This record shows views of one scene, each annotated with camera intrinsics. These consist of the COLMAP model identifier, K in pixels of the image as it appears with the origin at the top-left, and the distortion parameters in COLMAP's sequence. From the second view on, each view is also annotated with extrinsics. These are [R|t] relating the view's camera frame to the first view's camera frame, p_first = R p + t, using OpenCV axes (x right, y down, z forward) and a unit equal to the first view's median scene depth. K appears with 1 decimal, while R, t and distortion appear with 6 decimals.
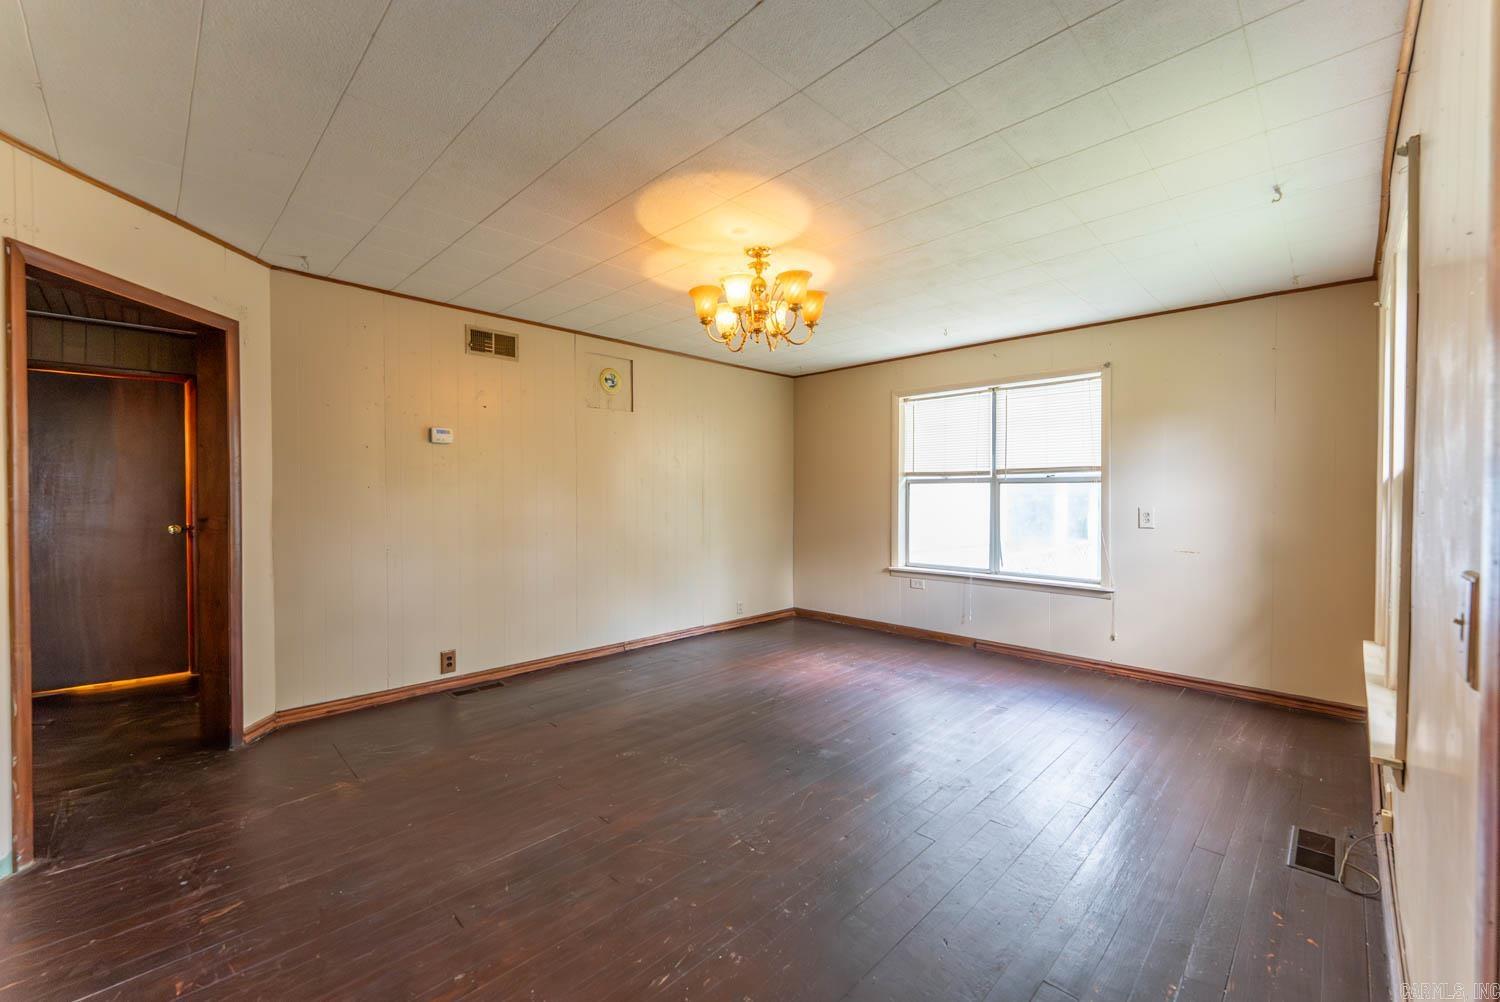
lens RADIAL K [[600.2, 0, 741.5], [0, 600.2, 504.4], [0, 0, 1]] dist [0.002794, -0.000062]
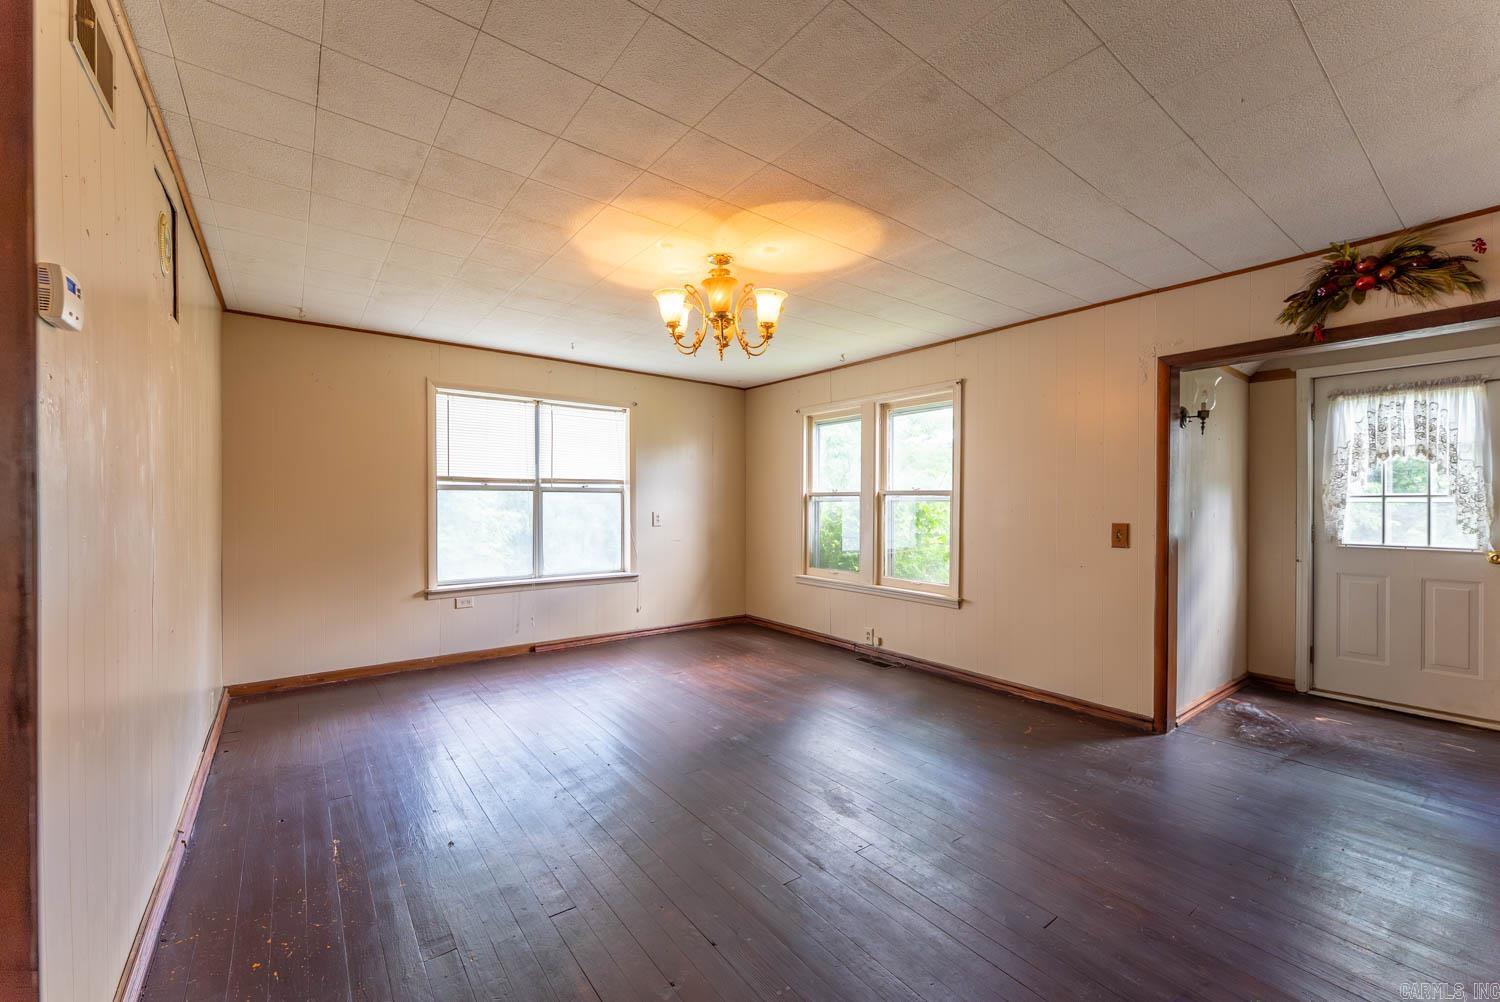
lens RADIAL K [[600.2, 0, 743.3], [0, 600.2, 502.9], [0, 0, 1]] dist [0.002794, -0.000062]
pose [[0.138123, -0.002396, 0.990412, -0.575839], [0.013122, 0.999914, 0.000589, -0.011235], [-0.990328, 0.012914, 0.138142, 0.506318]]
